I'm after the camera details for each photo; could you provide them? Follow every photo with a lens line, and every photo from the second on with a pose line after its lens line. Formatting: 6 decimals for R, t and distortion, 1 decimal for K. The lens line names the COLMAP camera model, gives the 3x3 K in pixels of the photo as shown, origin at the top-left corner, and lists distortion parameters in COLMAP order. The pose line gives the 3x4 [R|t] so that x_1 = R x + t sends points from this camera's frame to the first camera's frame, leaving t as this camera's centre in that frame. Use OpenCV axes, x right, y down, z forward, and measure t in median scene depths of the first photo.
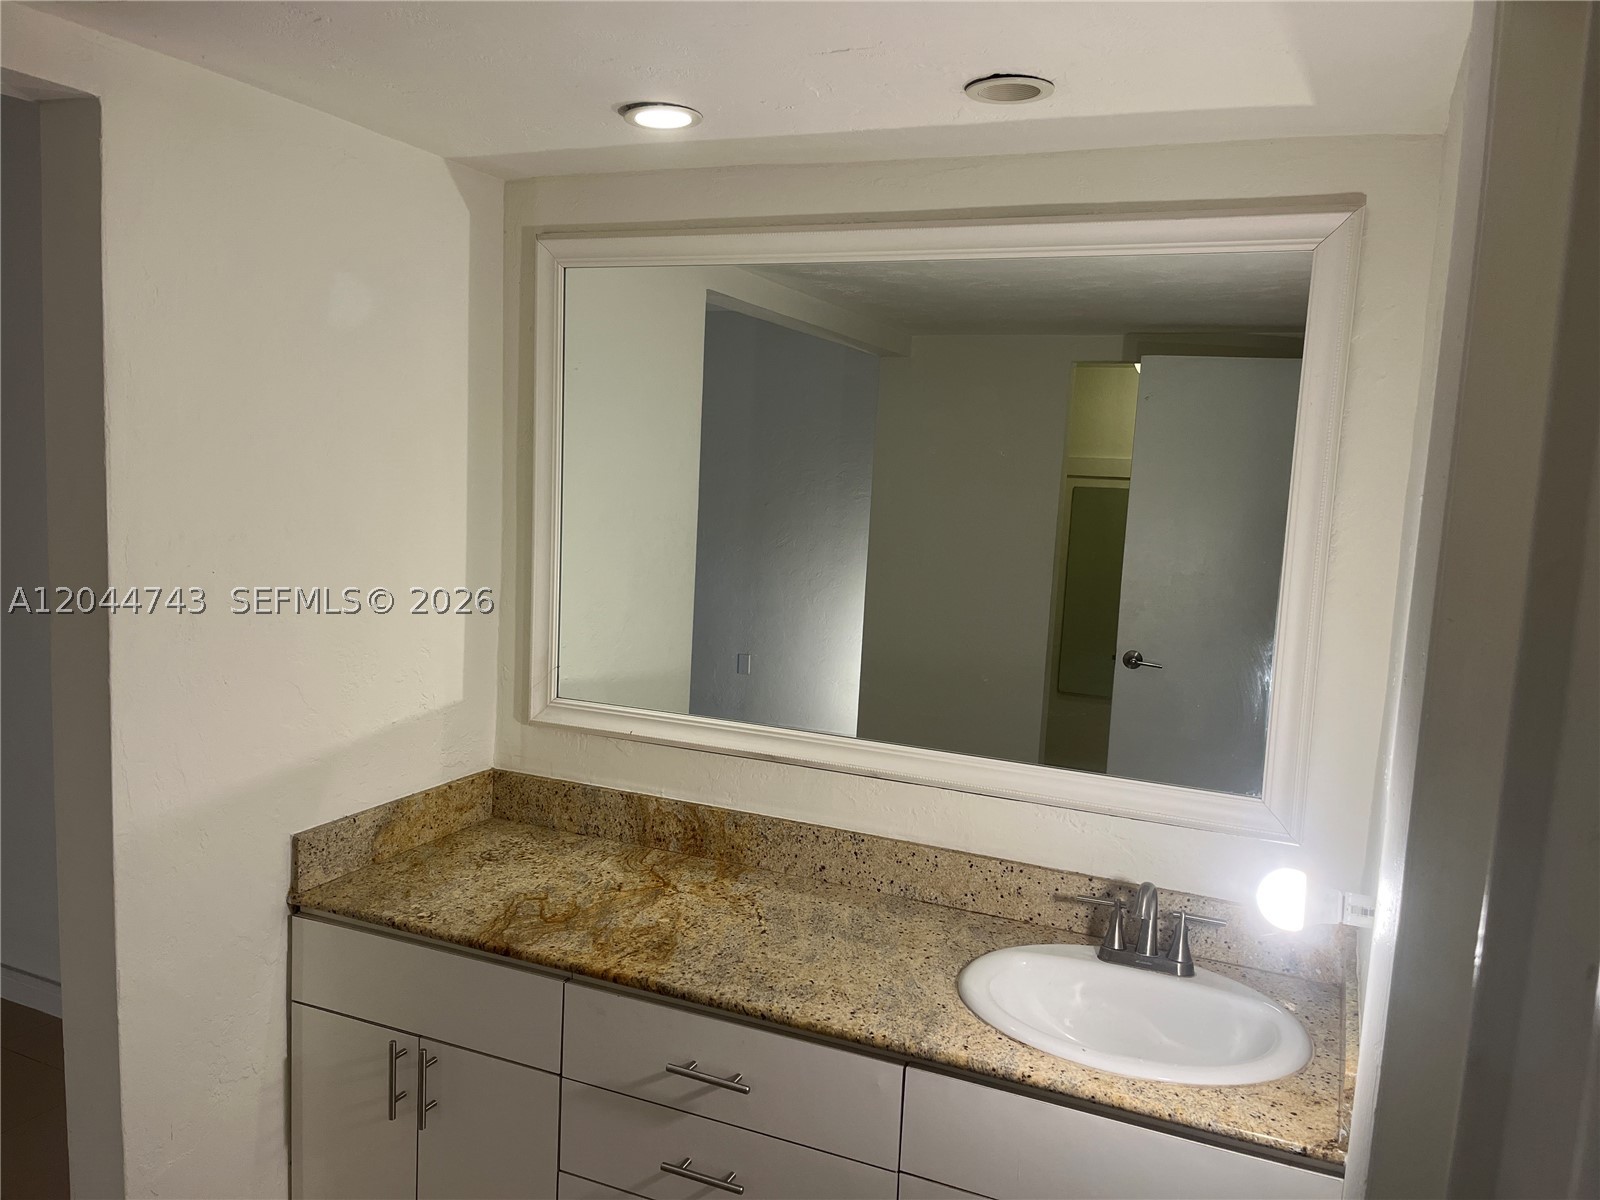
lens RADIAL K [[1212.4, 0, 796.7], [0, 1212.4, 596.0], [0, 0, 1]] dist [0.047031, -0.058869]
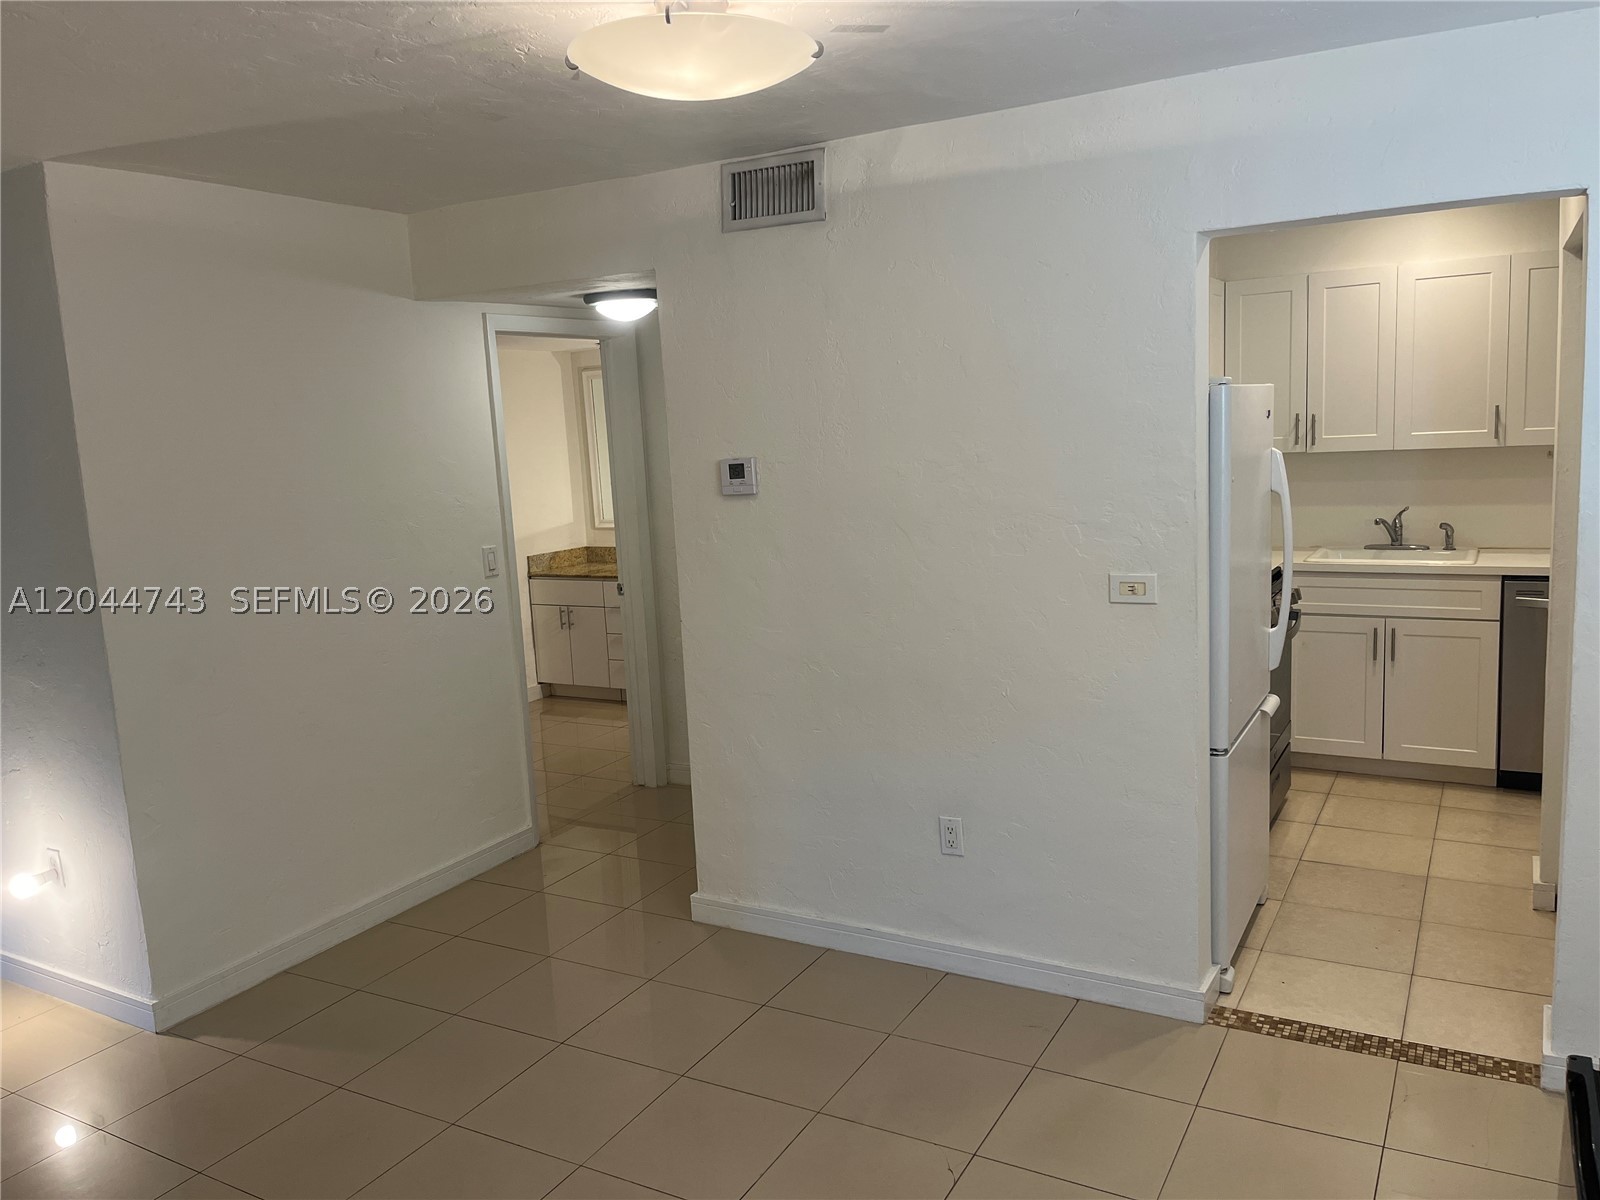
lens RADIAL K [[1212.4, 0, 799.6], [0, 1212.4, 597.6], [0, 0, 1]] dist [0.047031, -0.058869]
pose [[0.988810, -0.086257, -0.121714, 0.681171], [0.090374, 0.995494, 0.028709, 0.249466], [0.118690, -0.039388, 0.992150, -2.086216]]
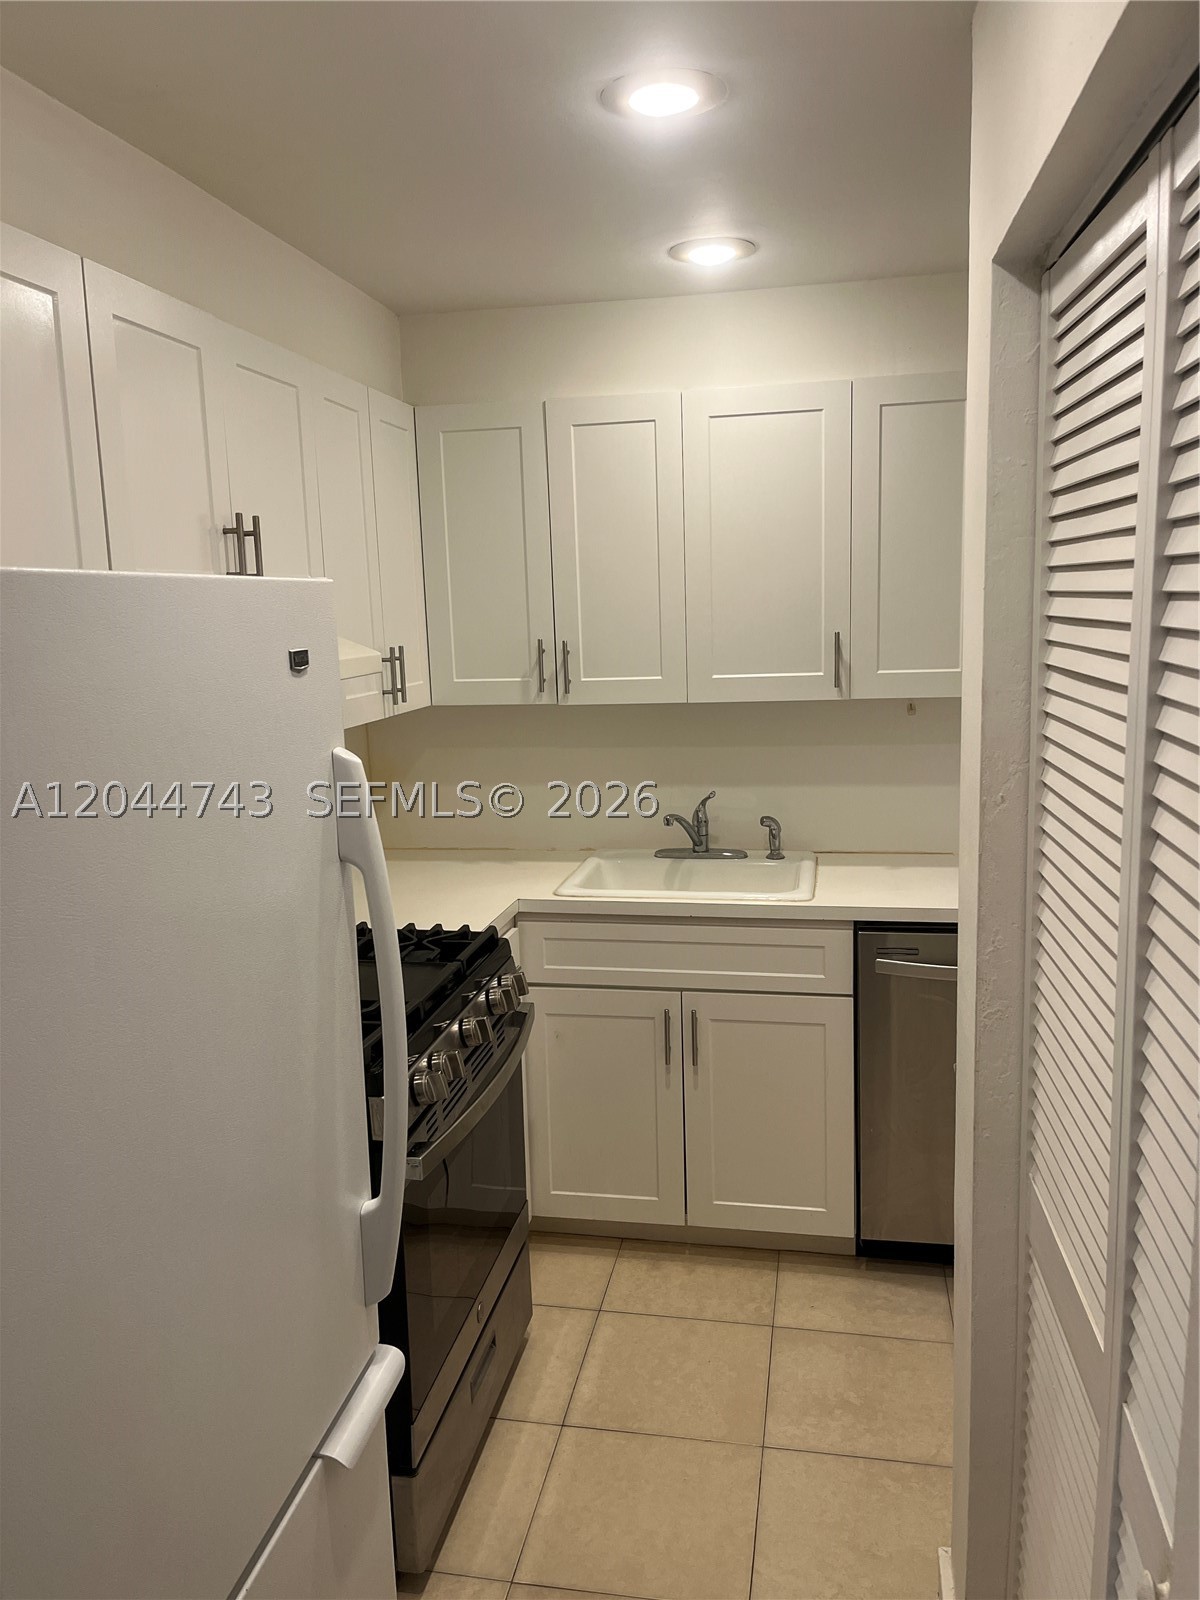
lens RADIAL K [[1212.4, 0, 590.3], [0, 1212.4, 807.1], [0, 0, 1]] dist [0.047031, -0.058869]
pose [[0.971900, -0.117429, 0.204013, 1.078441], [0.106870, 0.992334, 0.062062, 0.169425], [-0.209737, -0.038515, 0.976999, -1.110514]]
